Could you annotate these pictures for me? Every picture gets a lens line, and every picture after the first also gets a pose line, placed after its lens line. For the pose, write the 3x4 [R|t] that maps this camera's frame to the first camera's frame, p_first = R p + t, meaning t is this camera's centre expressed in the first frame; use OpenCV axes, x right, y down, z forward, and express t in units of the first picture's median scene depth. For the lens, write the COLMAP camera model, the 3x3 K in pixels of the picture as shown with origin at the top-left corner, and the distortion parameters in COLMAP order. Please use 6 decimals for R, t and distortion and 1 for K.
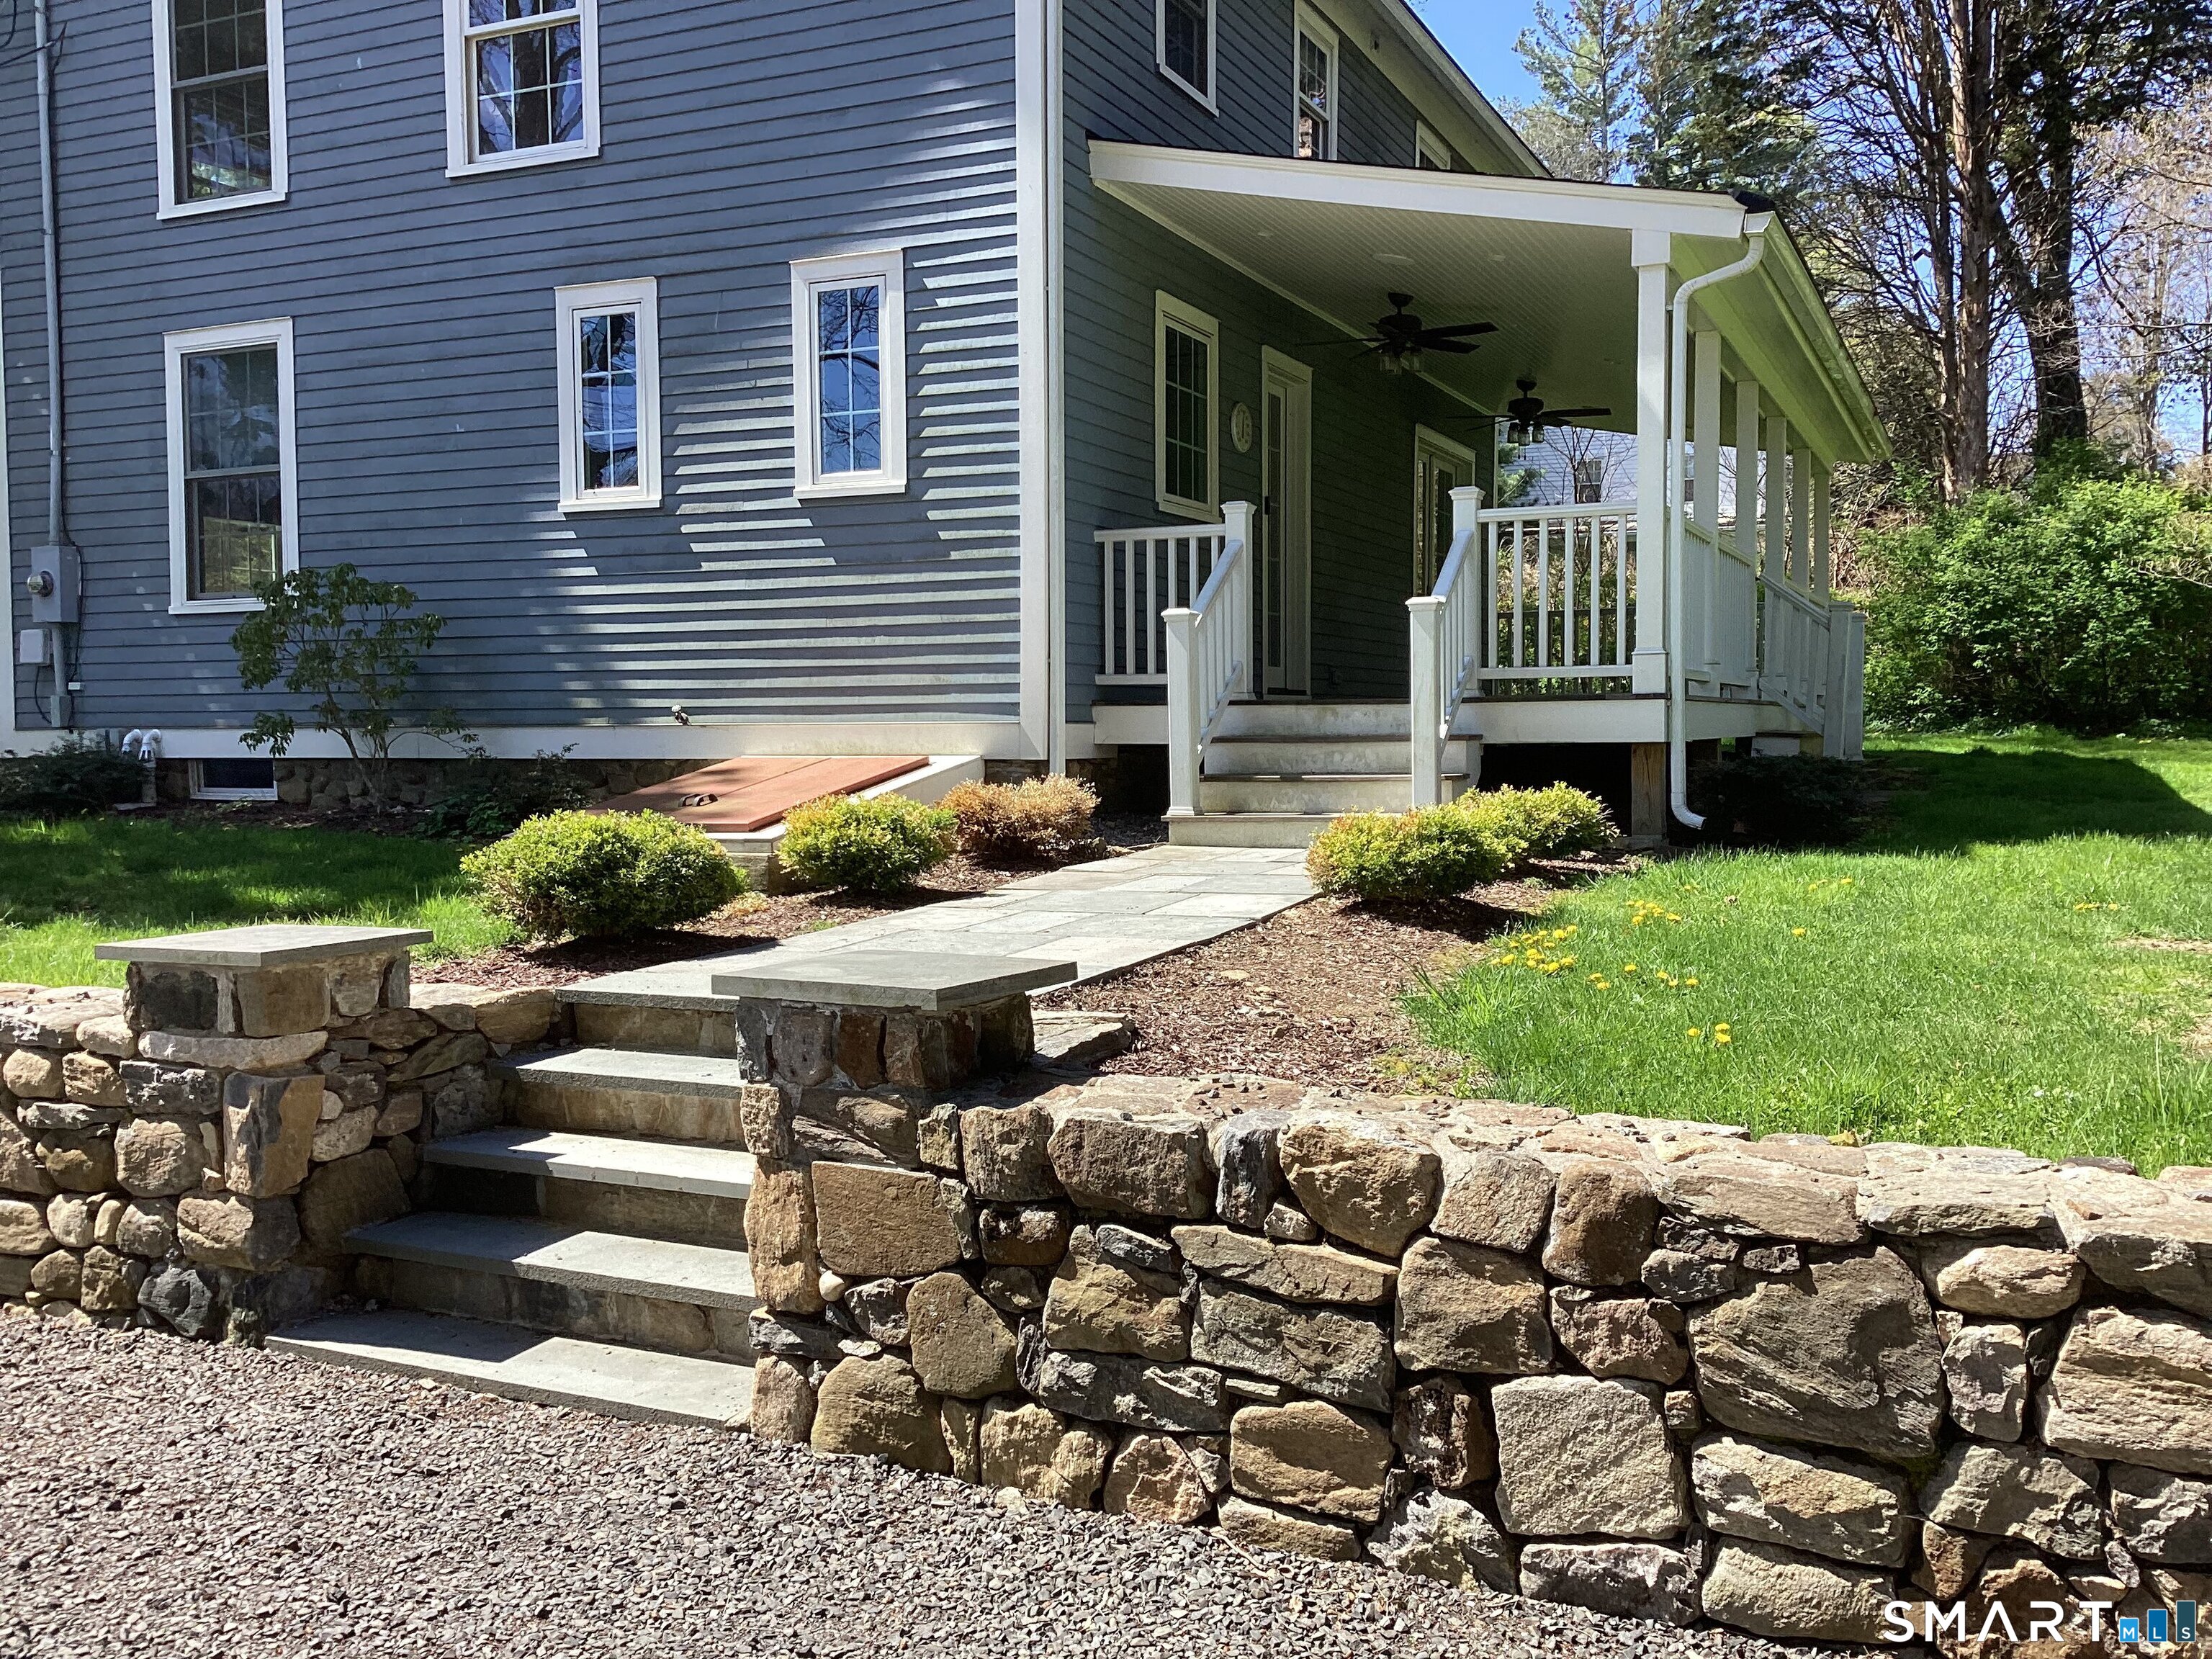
lens RADIAL K [[1996.1, 0, 1105.7], [0, 1996.1, 780.3], [0, 0, 1]] dist [0.094803, -0.172013]
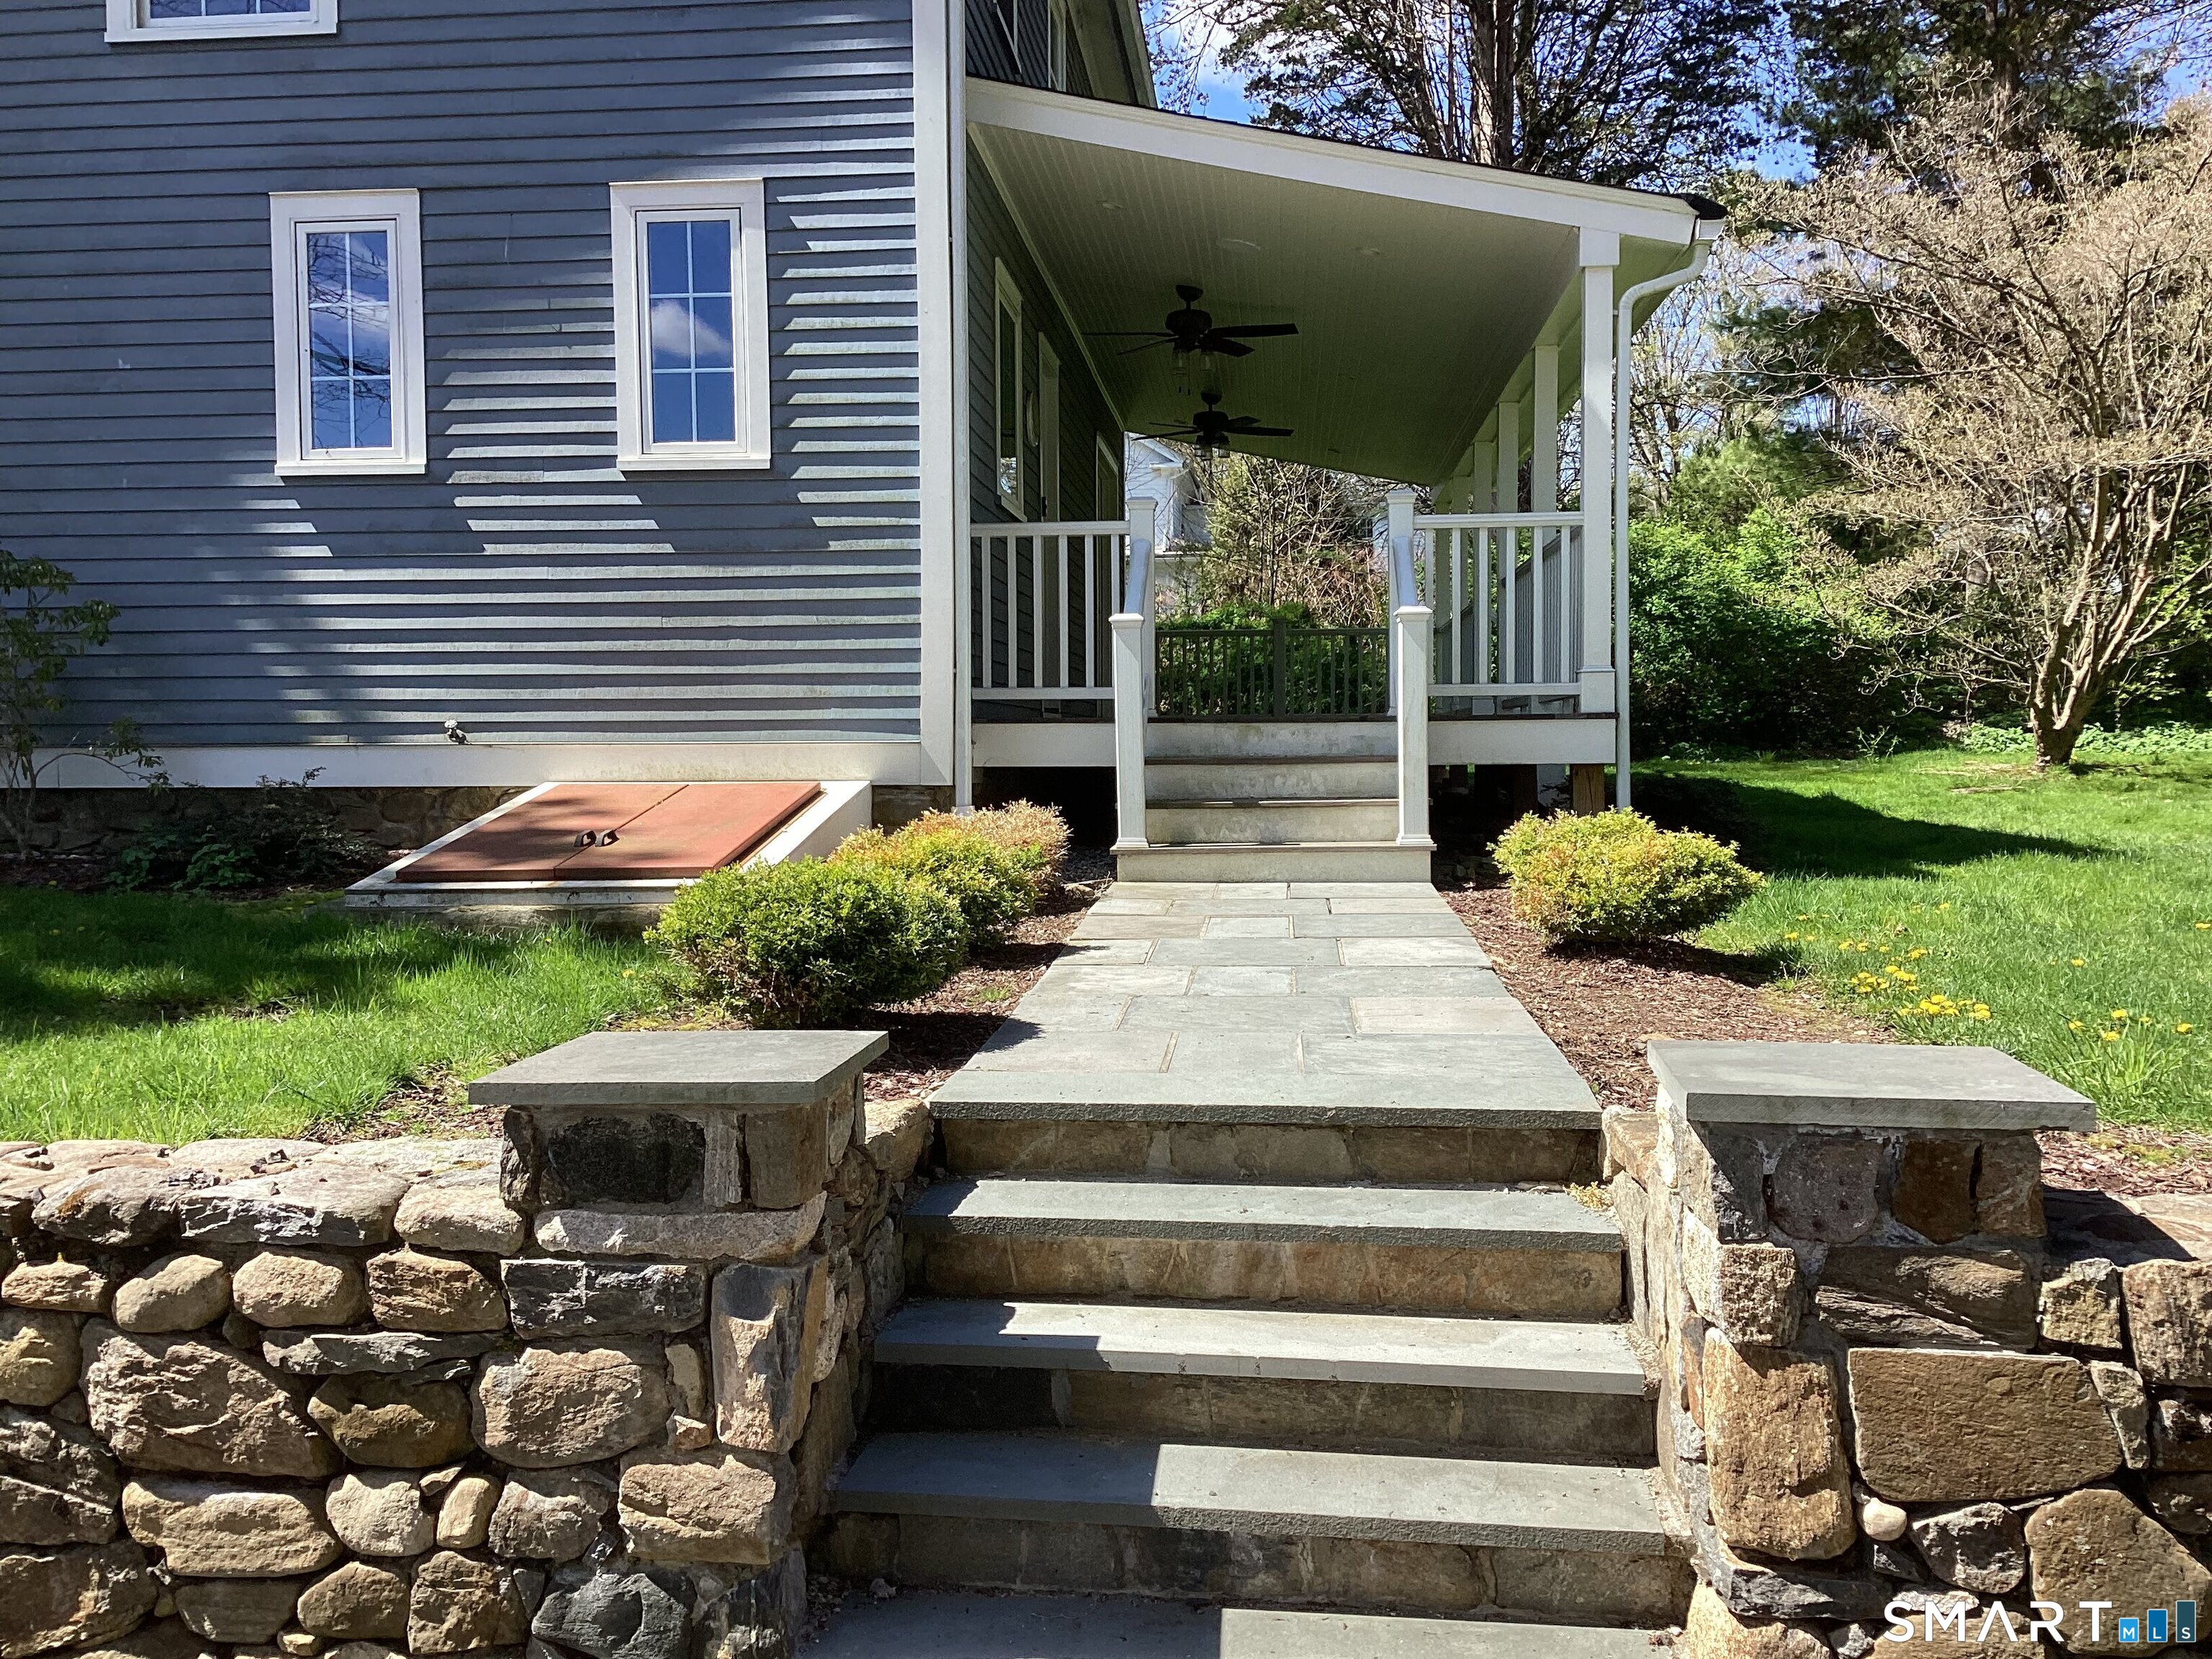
lens RADIAL K [[1996.1, 0, 1078.7], [0, 1996.1, 795.8], [0, 0, 1]] dist [0.094803, -0.172013]
pose [[0.946551, -0.006989, 0.322479, -0.272816], [0.008323, 0.999962, -0.002758, -0.003080], [-0.322447, 0.005295, 0.946573, 0.174008]]
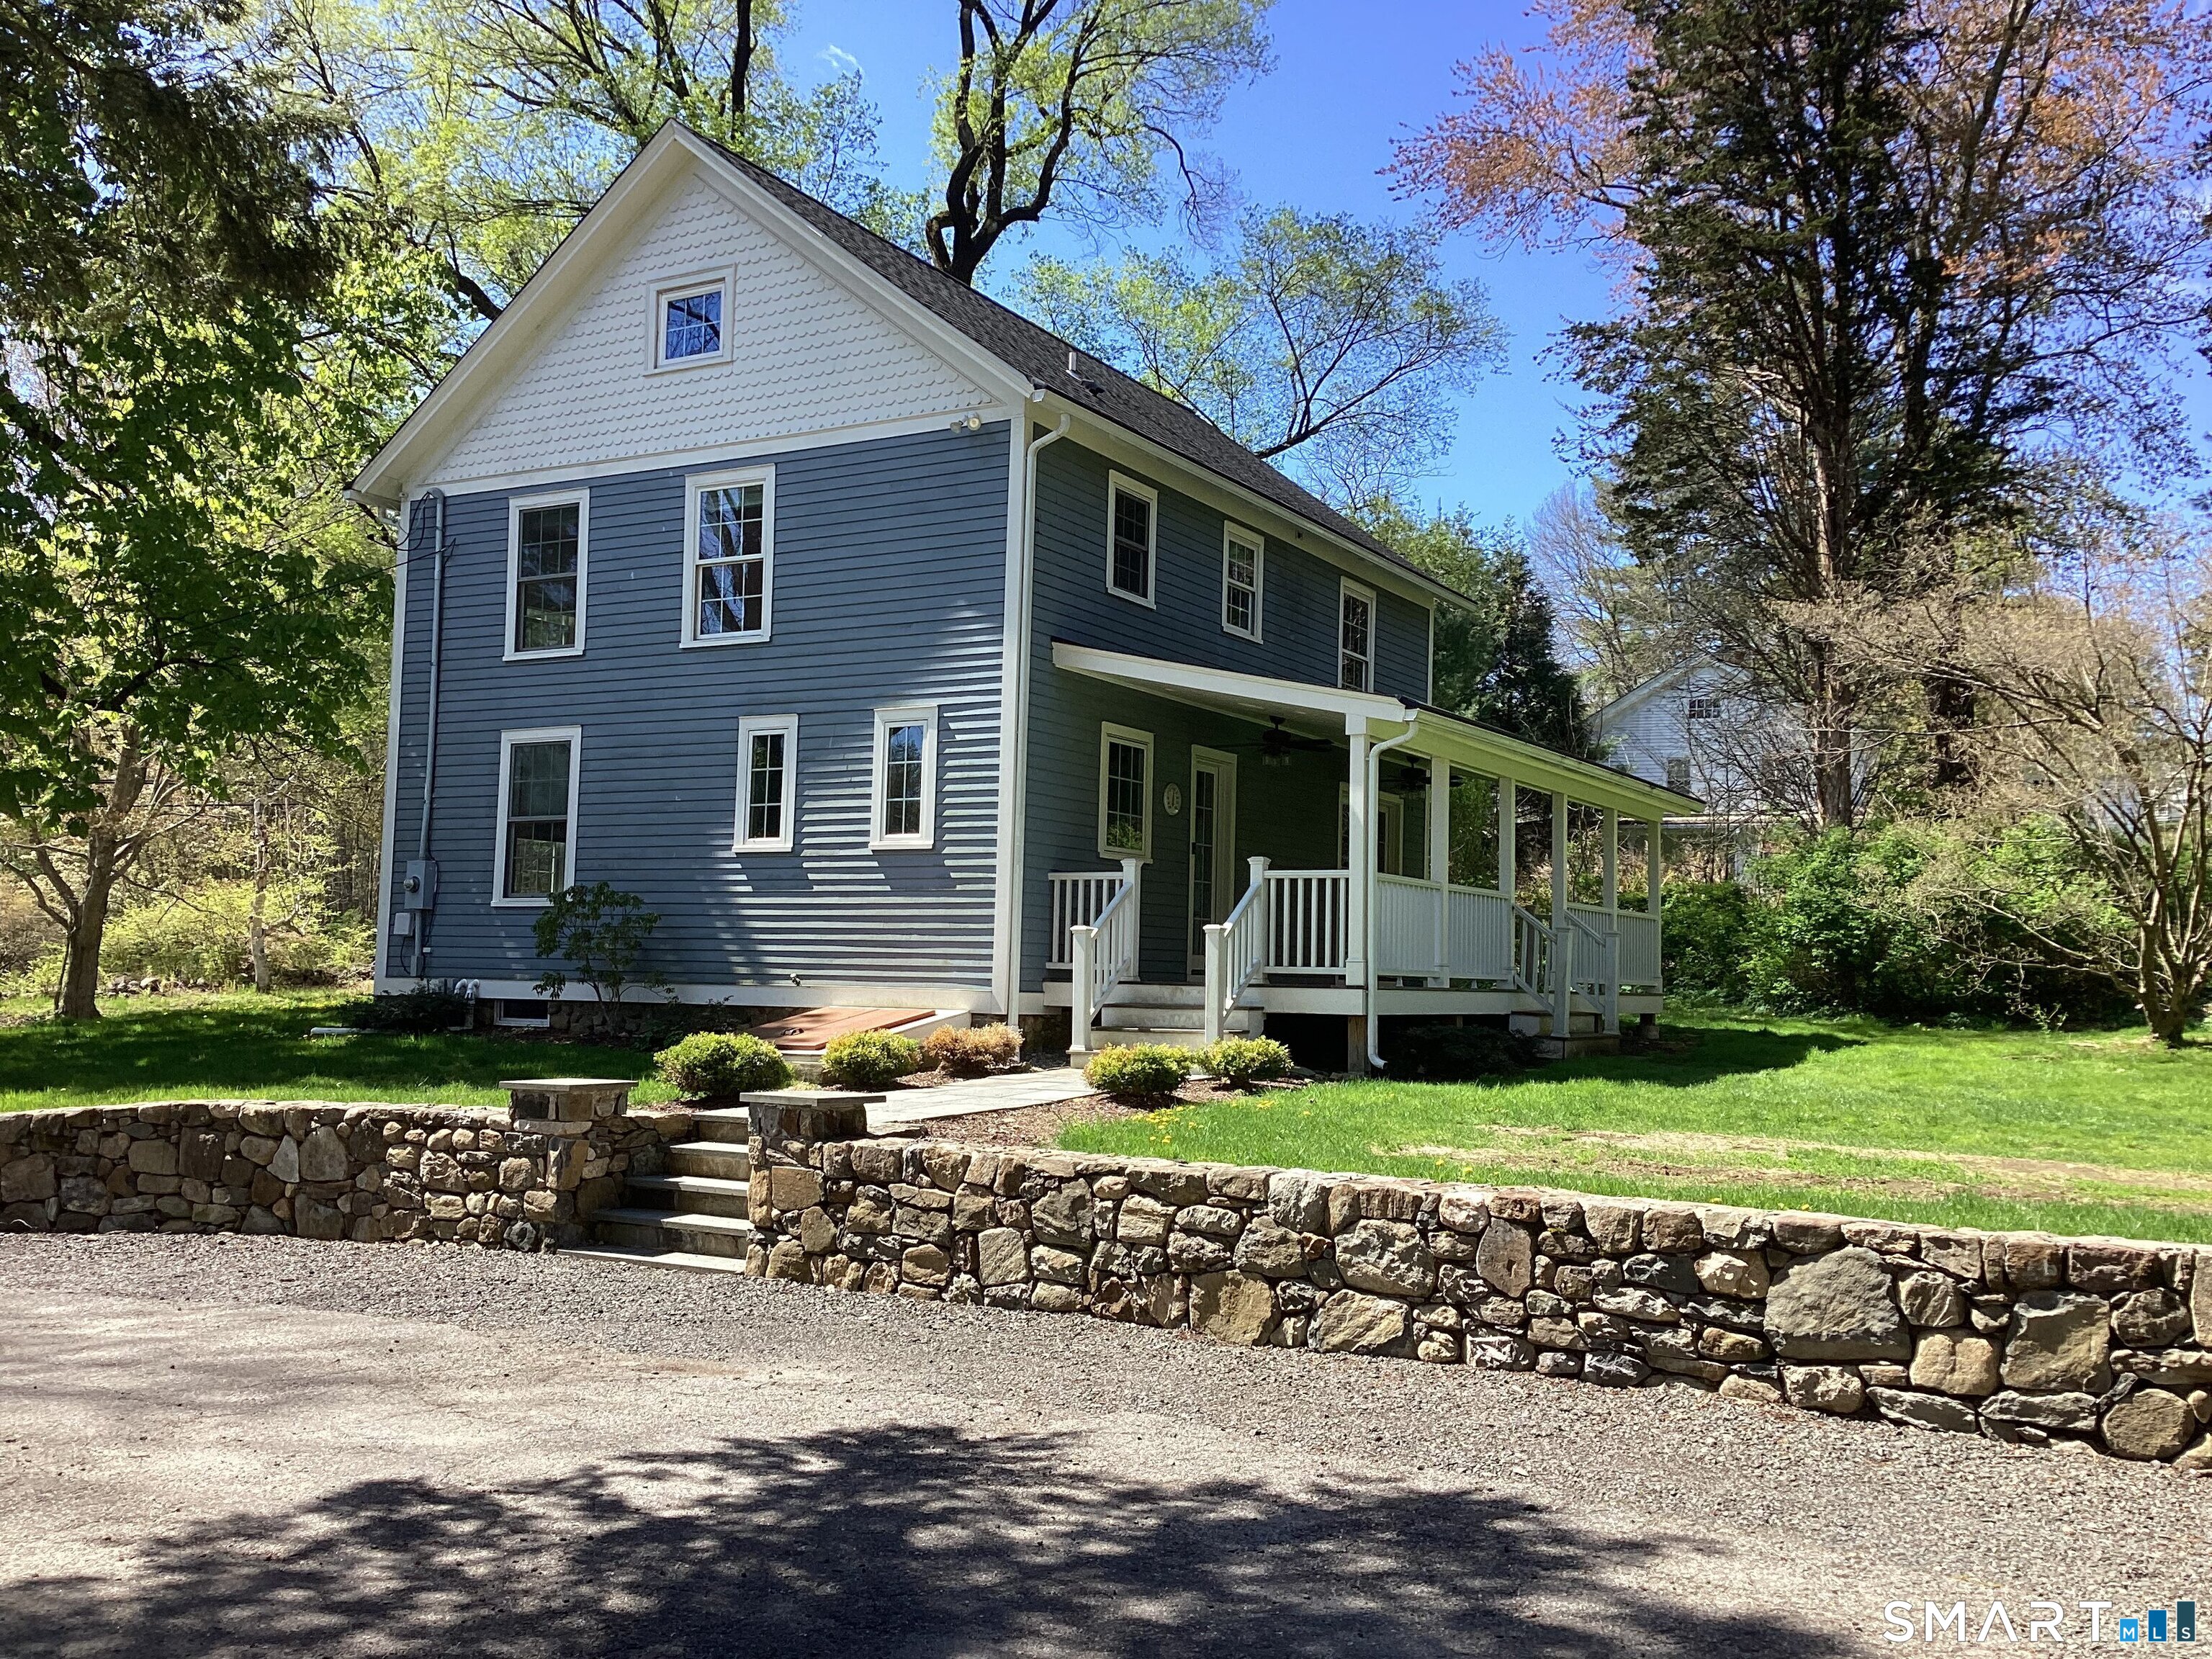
lens RADIAL K [[1996.1, 0, 1117.7], [0, 1996.1, 735.4], [0, 0, 1]] dist [0.094803, -0.172013]
pose [[0.994914, 0.016854, -0.099307, 0.235455], [-0.031439, 0.988610, -0.147182, 0.002666], [0.095695, 0.149556, 0.984112, -0.689001]]
